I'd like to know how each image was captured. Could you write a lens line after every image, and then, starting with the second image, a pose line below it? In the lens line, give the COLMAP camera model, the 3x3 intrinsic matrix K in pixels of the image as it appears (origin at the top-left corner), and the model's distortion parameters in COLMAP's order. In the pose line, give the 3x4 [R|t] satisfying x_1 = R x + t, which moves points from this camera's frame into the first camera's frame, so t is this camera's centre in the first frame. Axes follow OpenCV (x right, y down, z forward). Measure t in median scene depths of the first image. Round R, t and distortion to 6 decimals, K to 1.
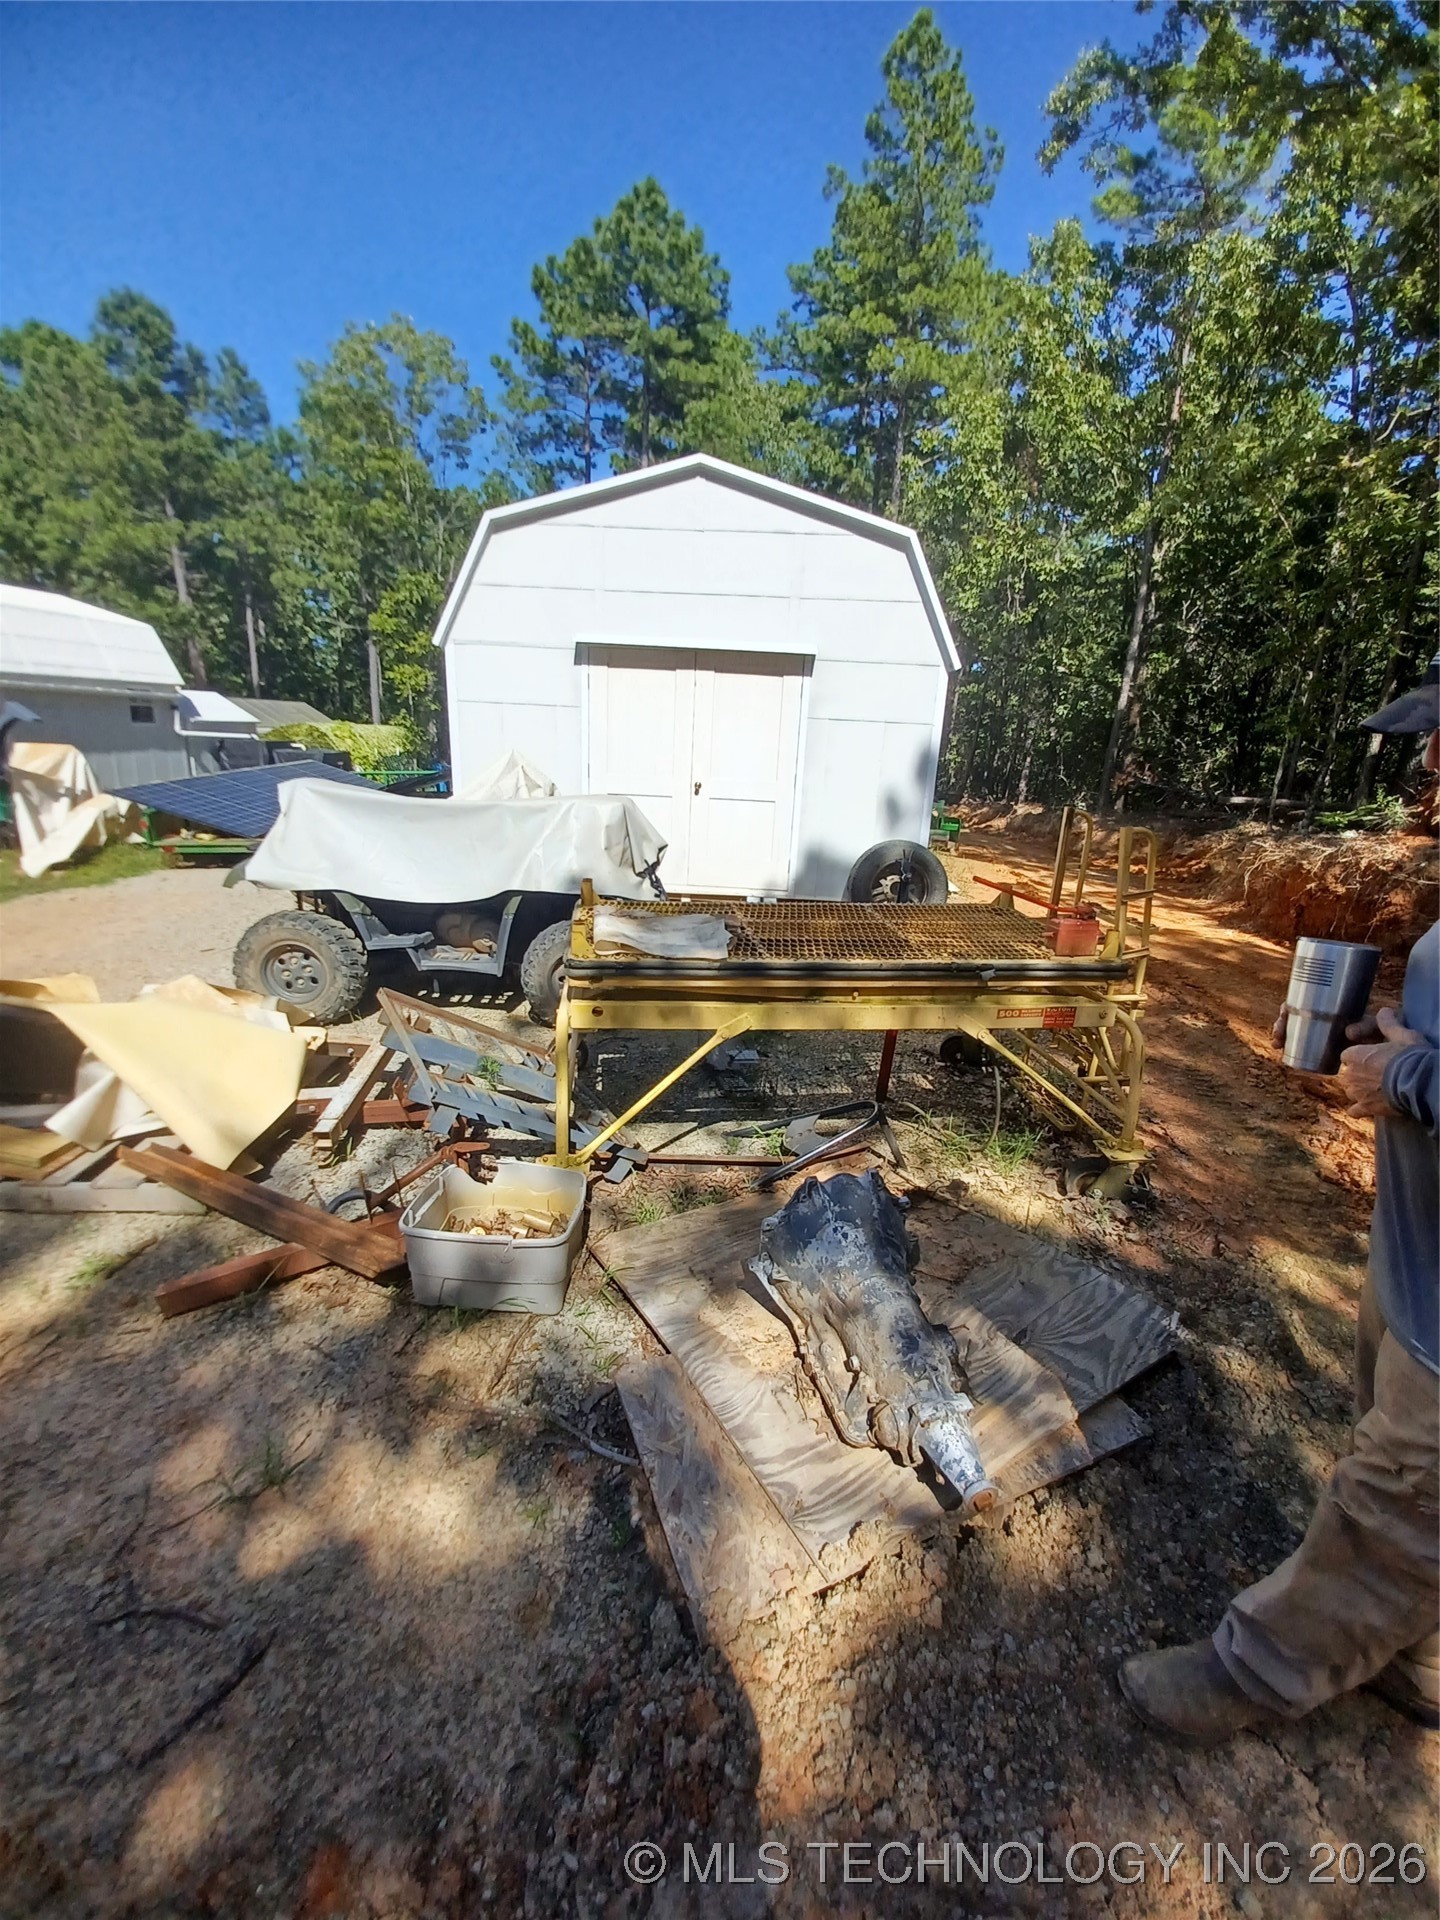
lens RADIAL K [[766.5, 0, 729.8], [0, 766.5, 953.4], [0, 0, 1]] dist [0.010535, -0.014115]
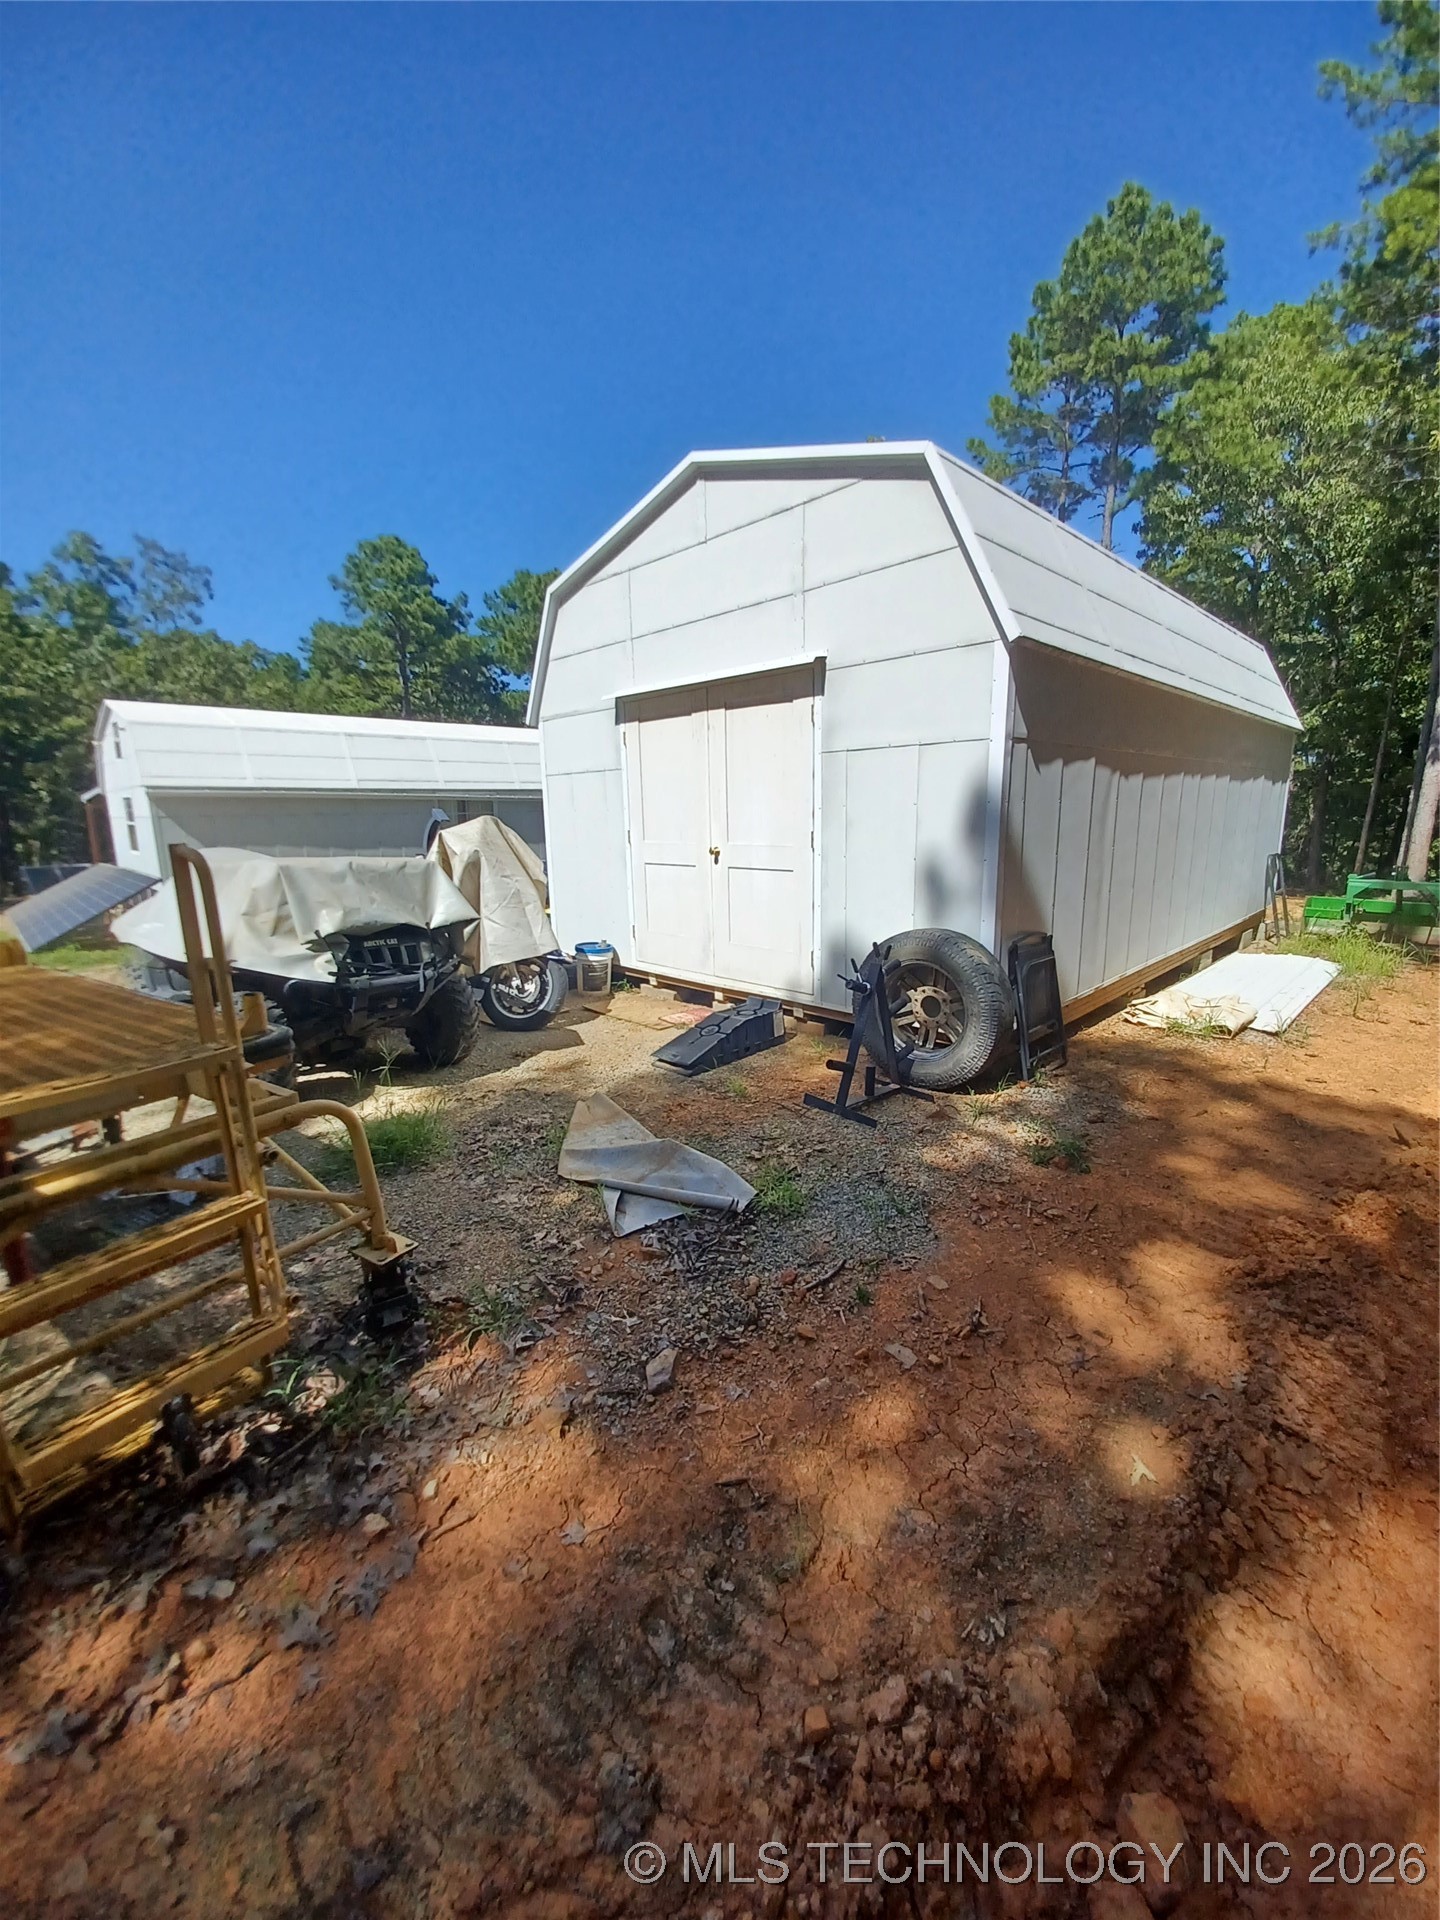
lens RADIAL K [[766.5, 0, 729.8], [0, 766.5, 953.4], [0, 0, 1]] dist [0.010535, -0.014115]
pose [[0.742873, 0.060002, -0.666738, 0.513028], [-0.131424, 0.989665, -0.057368, -0.072092], [0.656405, 0.130242, 0.743081, 0.439906]]
